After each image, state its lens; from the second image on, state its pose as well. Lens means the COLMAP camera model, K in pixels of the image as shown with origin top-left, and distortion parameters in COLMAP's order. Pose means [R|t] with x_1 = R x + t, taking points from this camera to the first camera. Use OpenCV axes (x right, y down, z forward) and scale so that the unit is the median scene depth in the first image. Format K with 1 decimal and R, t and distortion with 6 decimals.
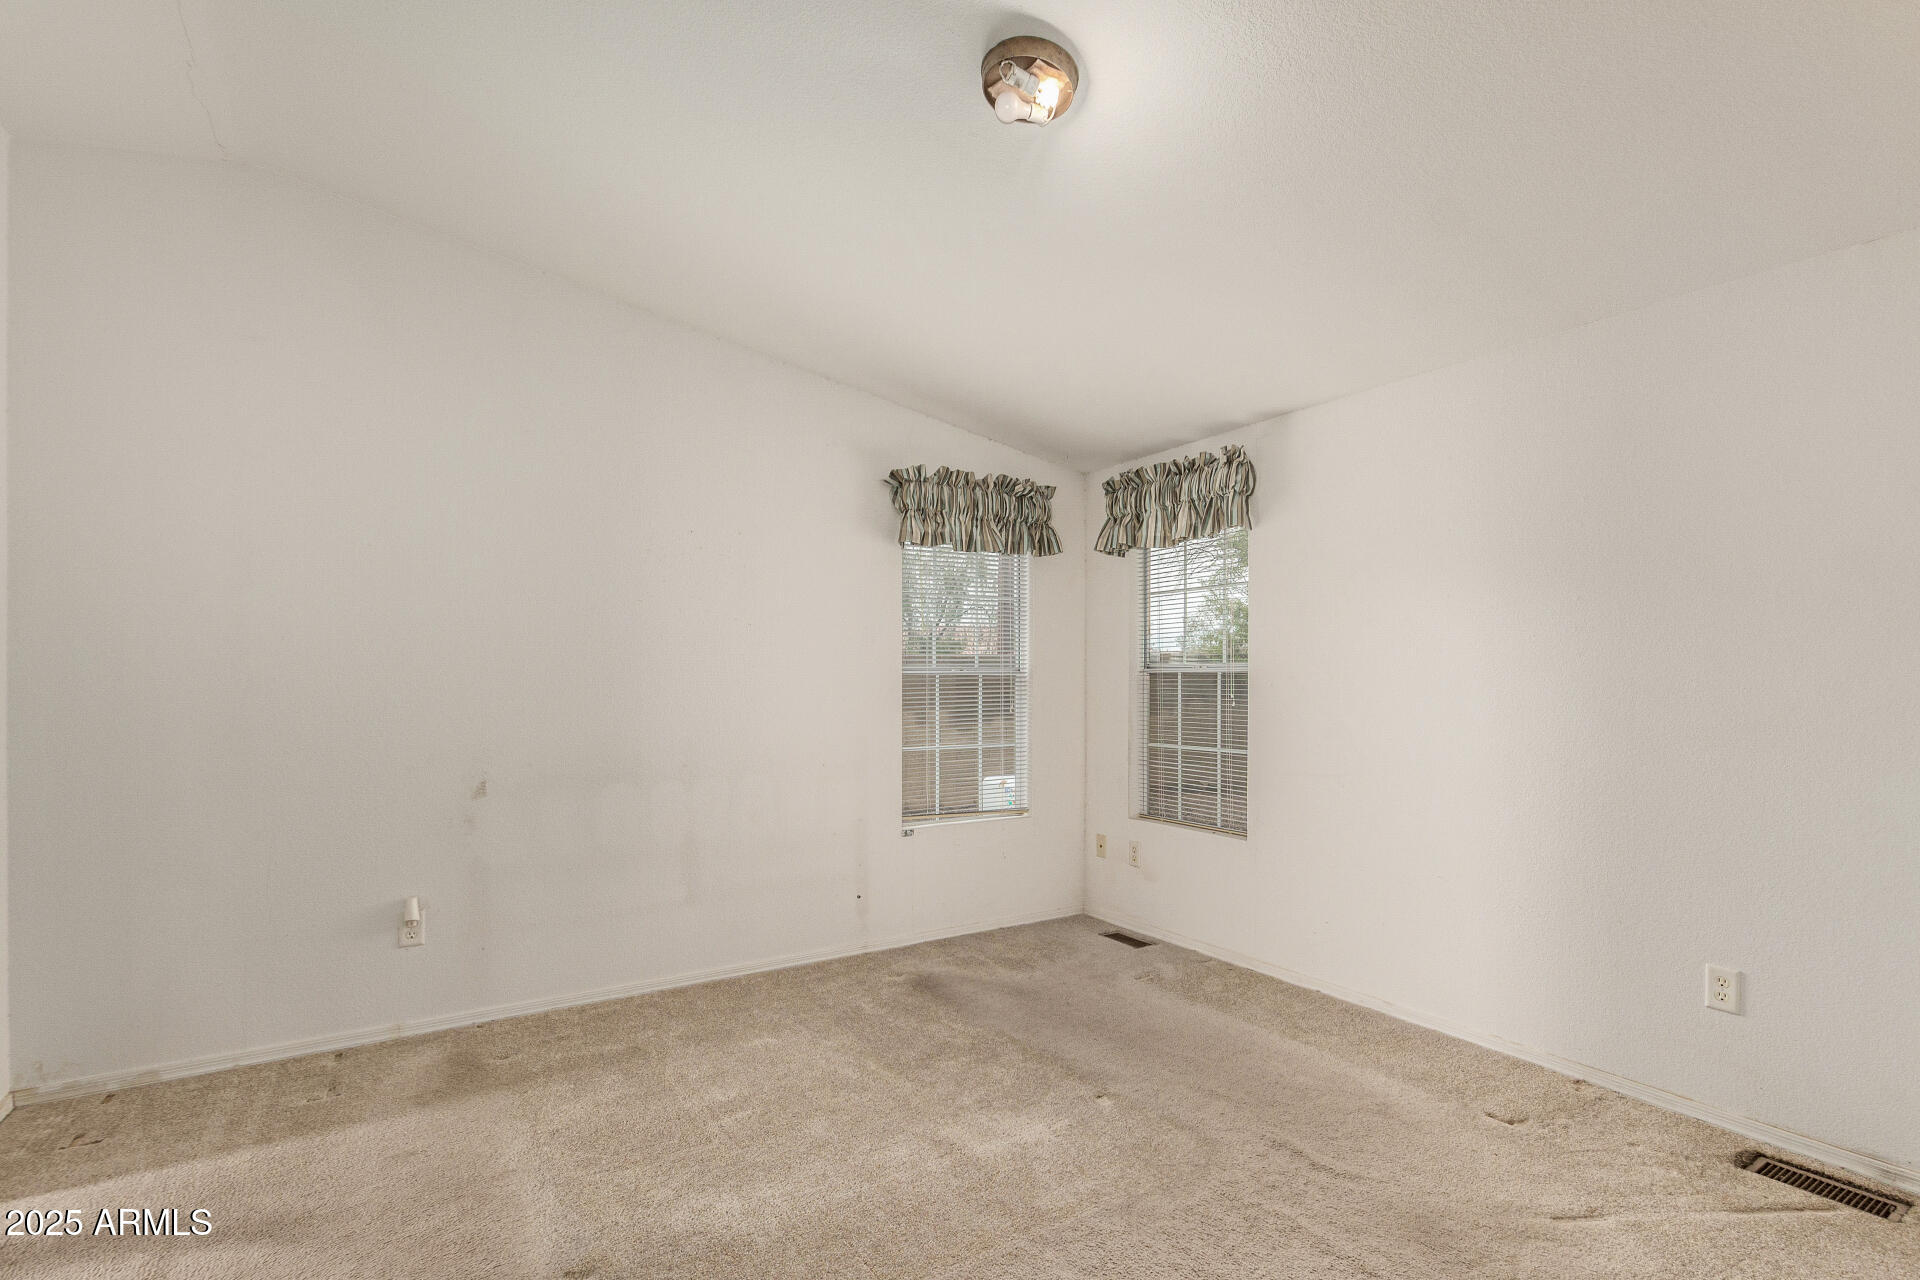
lens RADIAL K [[903.0, 0, 965.1], [0, 903.0, 653.8], [0, 0, 1]] dist [-0.001664, -0.000294]
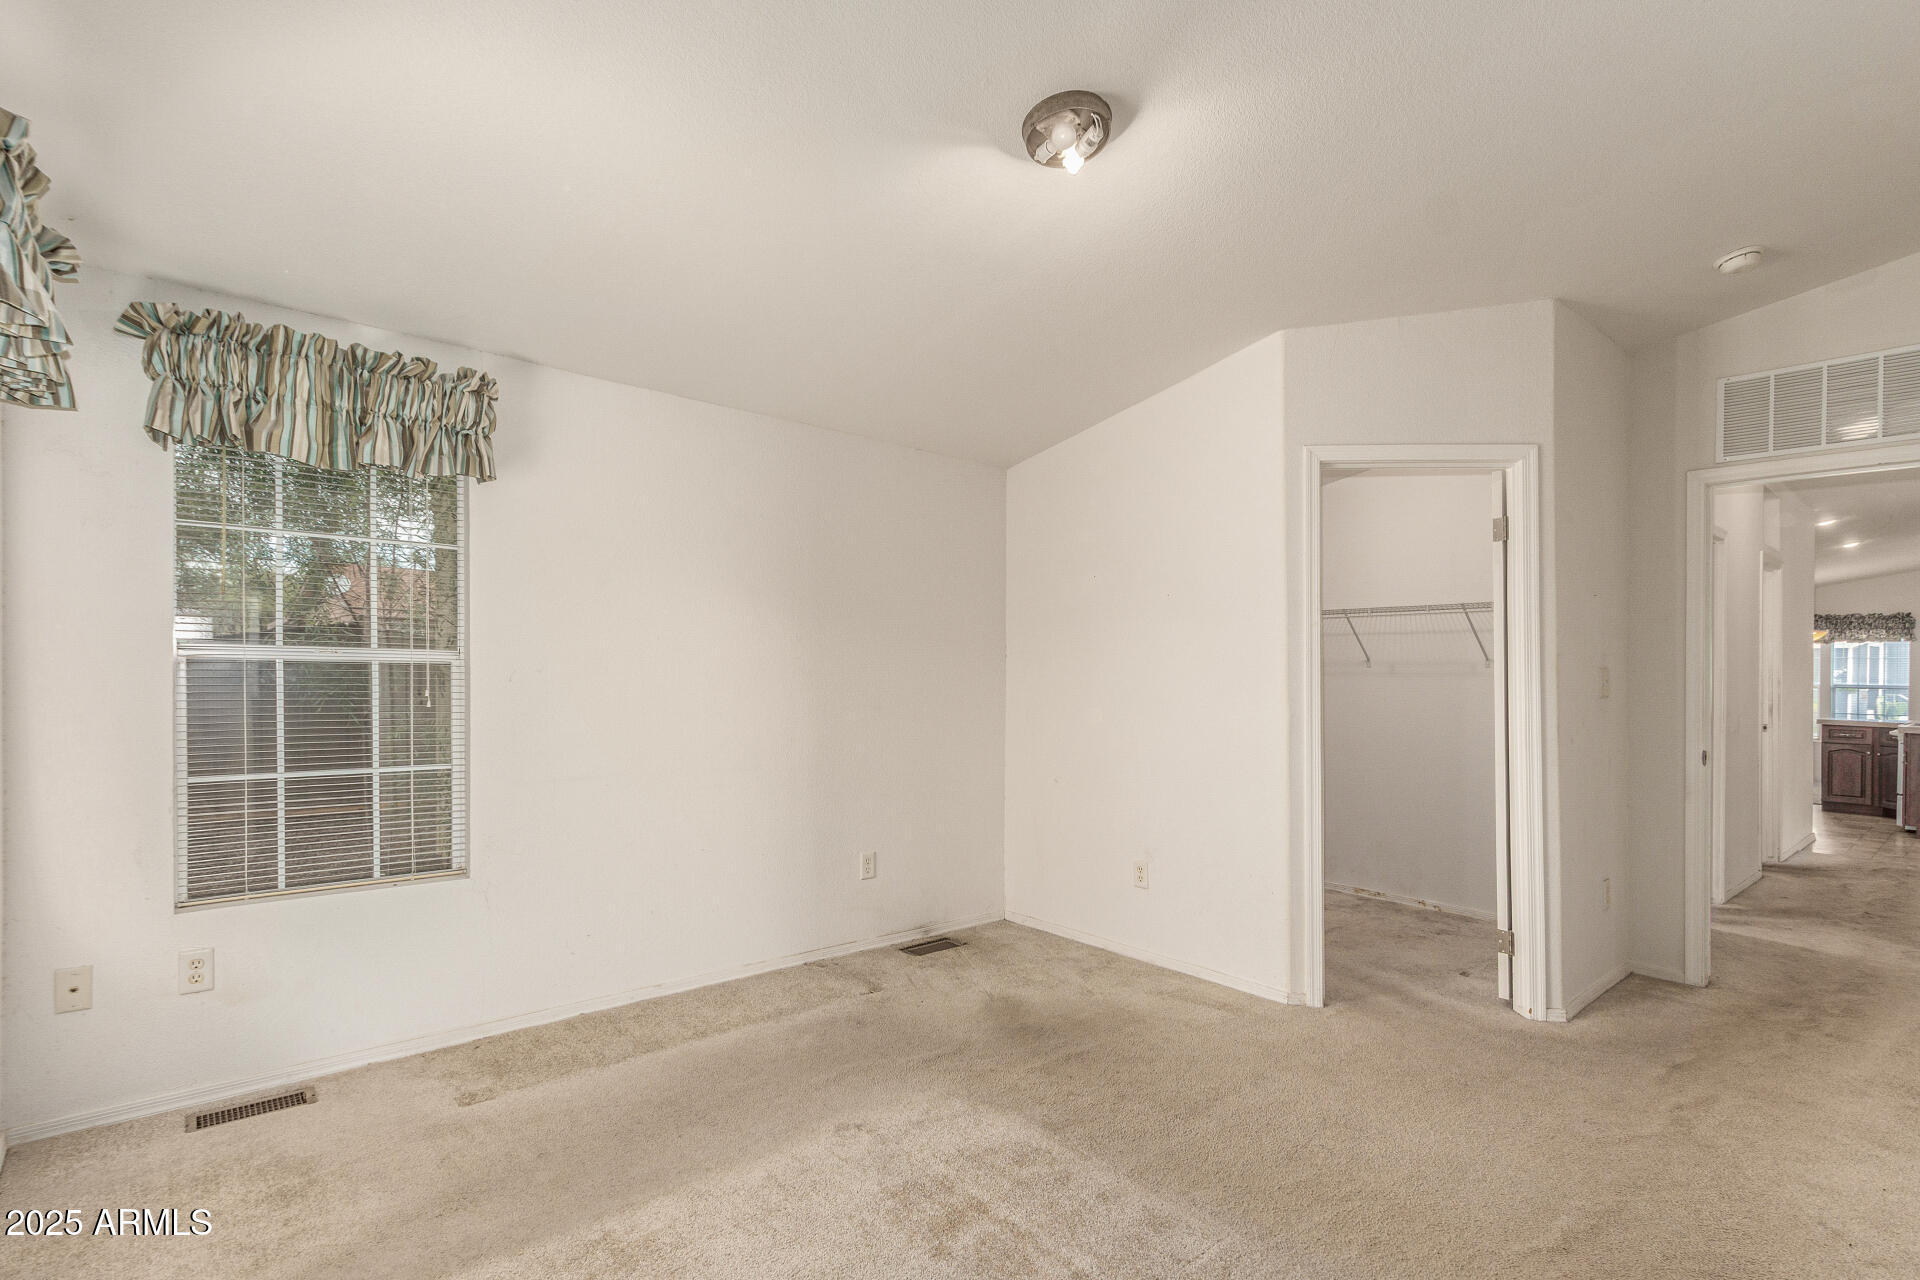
lens RADIAL K [[903.0, 0, 965.1], [0, 903.0, 653.8], [0, 0, 1]] dist [-0.001664, -0.000294]
pose [[-0.149297, 0.020918, 0.988571, -0.514790], [-0.043900, 0.998650, -0.027761, 0.014637], [-0.987817, -0.047543, -0.148177, 0.680790]]
